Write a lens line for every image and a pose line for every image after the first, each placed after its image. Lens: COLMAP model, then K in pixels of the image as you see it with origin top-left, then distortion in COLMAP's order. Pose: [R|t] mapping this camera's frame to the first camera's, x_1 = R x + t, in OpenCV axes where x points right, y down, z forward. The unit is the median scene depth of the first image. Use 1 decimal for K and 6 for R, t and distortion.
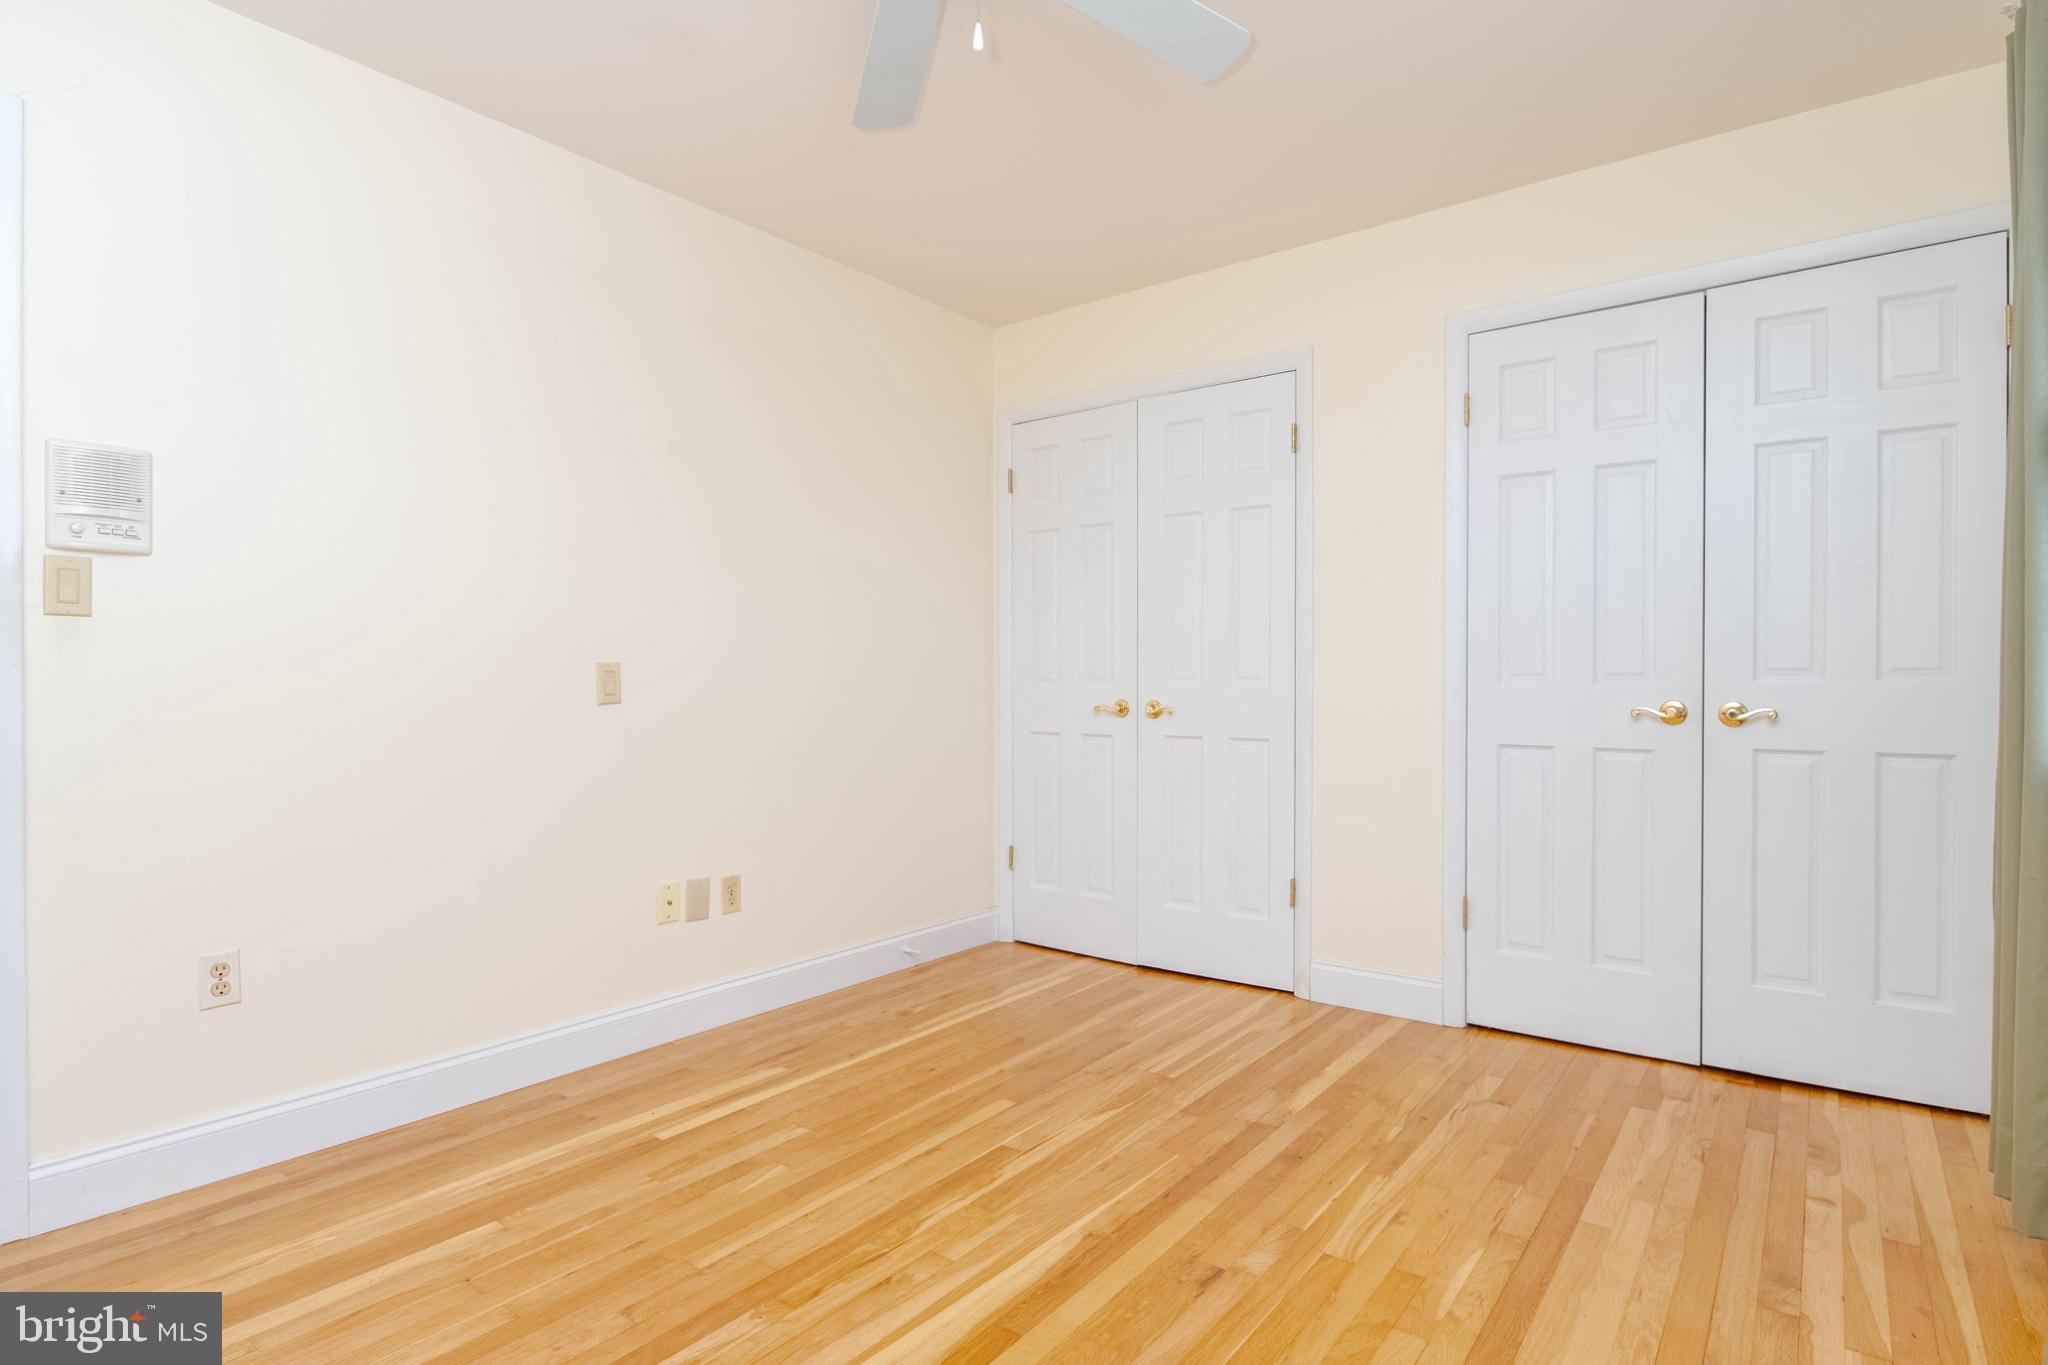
lens RADIAL K [[1035.6, 0, 1032.8], [0, 1035.6, 686.3], [0, 0, 1]] dist [0.006122, -0.001649]
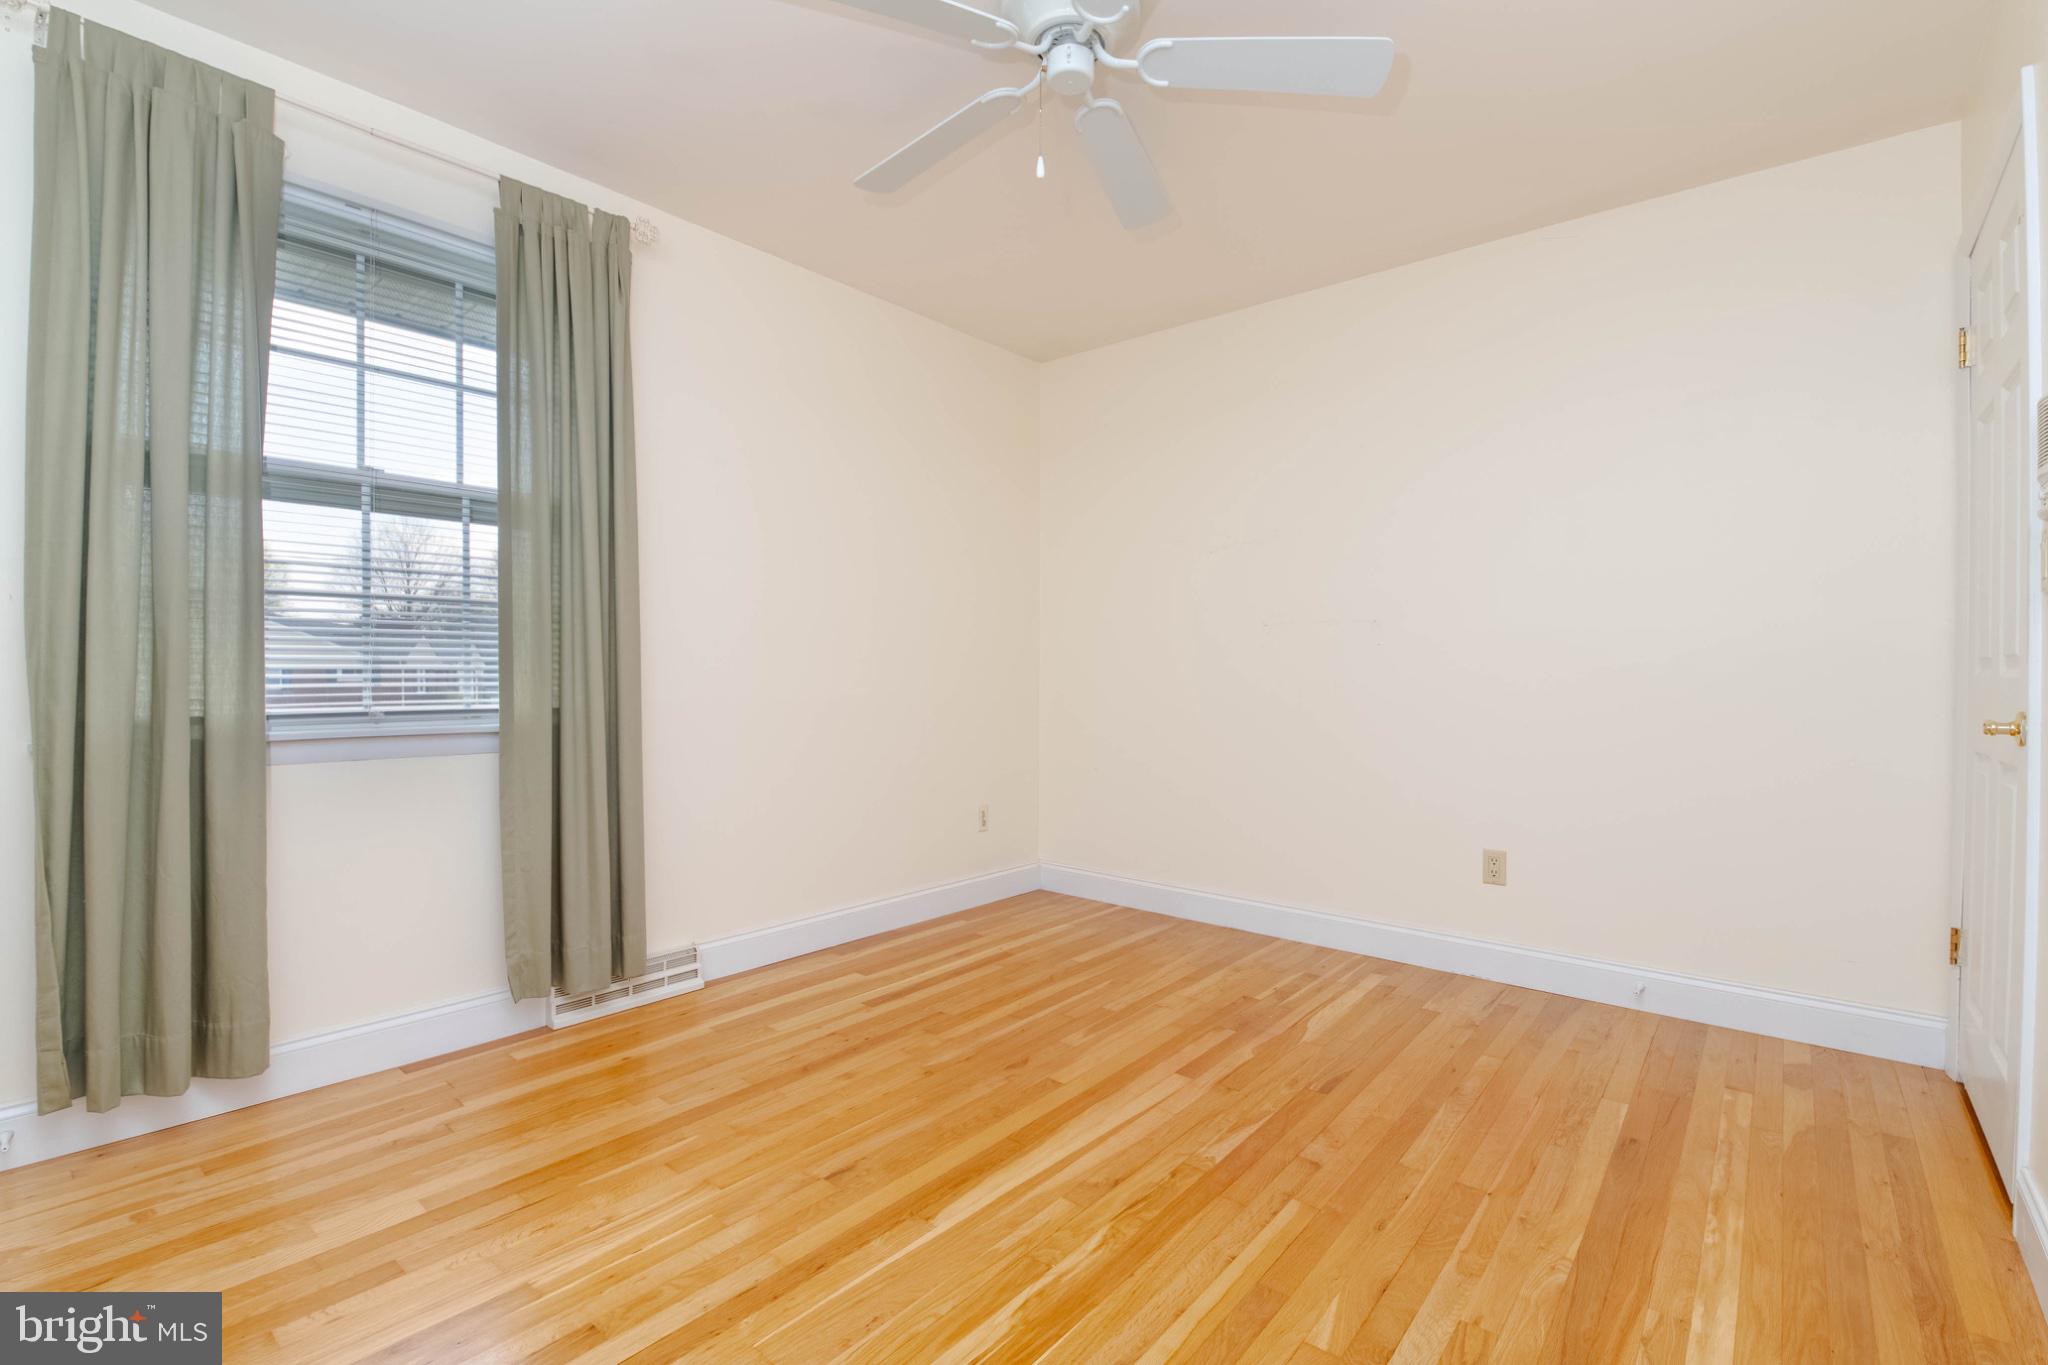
lens RADIAL K [[925.5, 0, 1067.6], [0, 925.5, 682.3], [0, 0, 1]] dist [-0.013118, -0.000372]
pose [[-0.999985, -0.003724, 0.003950, -0.072406], [-0.003685, 0.999946, 0.009766, 0.004741], [-0.003986, 0.009751, -0.999945, 1.692638]]
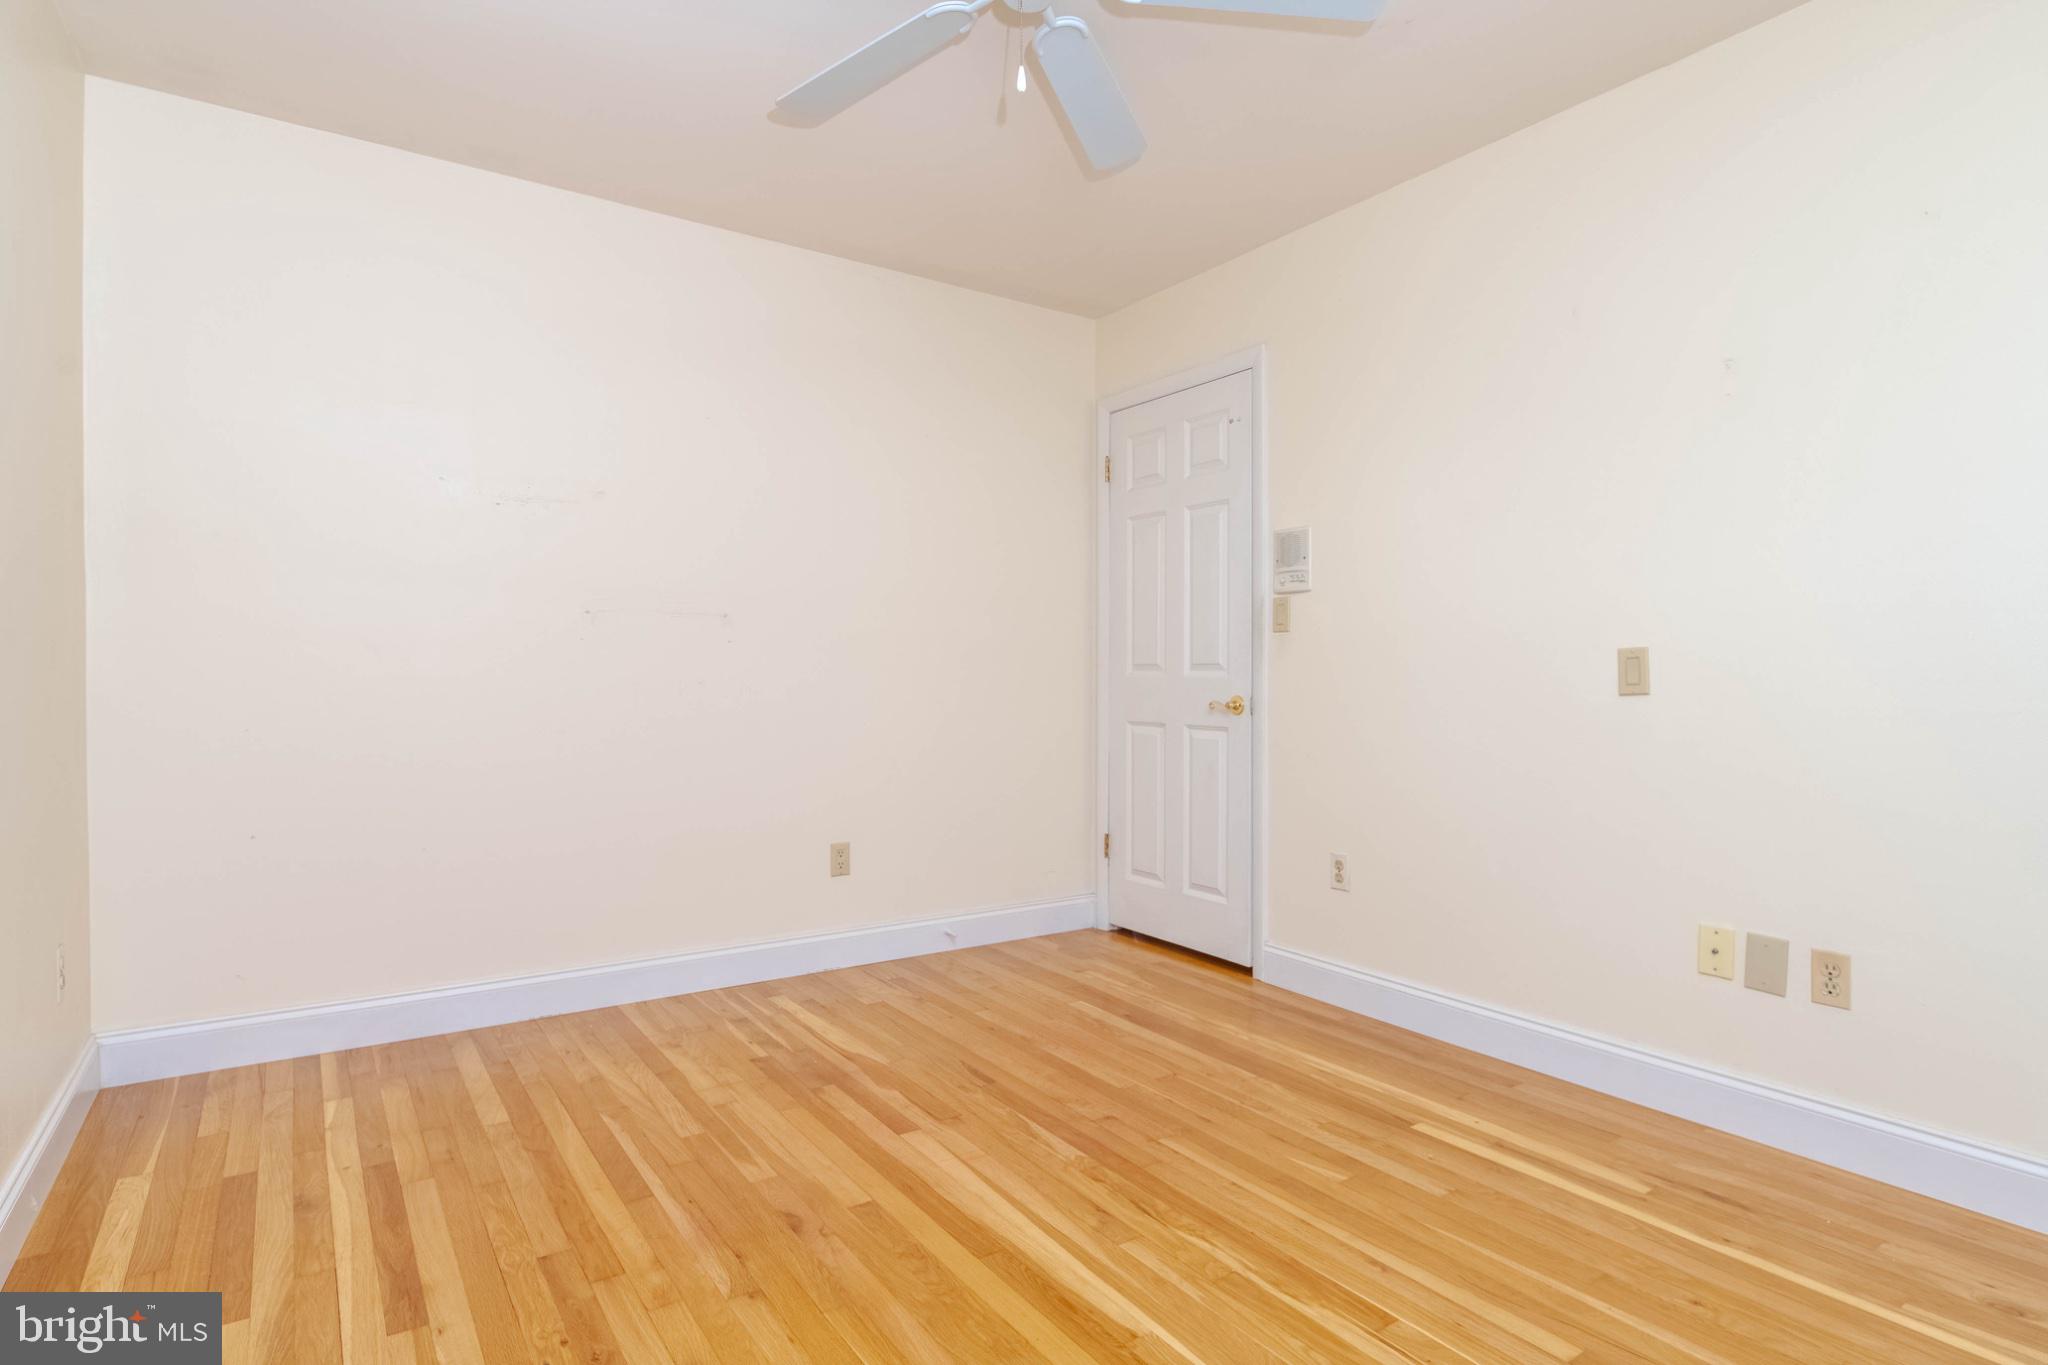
lens RADIAL K [[1035.6, 0, 1032.8], [0, 1035.6, 686.3], [0, 0, 1]] dist [0.006122, -0.001649]
pose [[-0.294622, 0.011919, -0.955539, 0.779167], [-0.003589, 0.999901, 0.013579, -0.000298], [0.955607, 0.007430, -0.294551, 1.047981]]
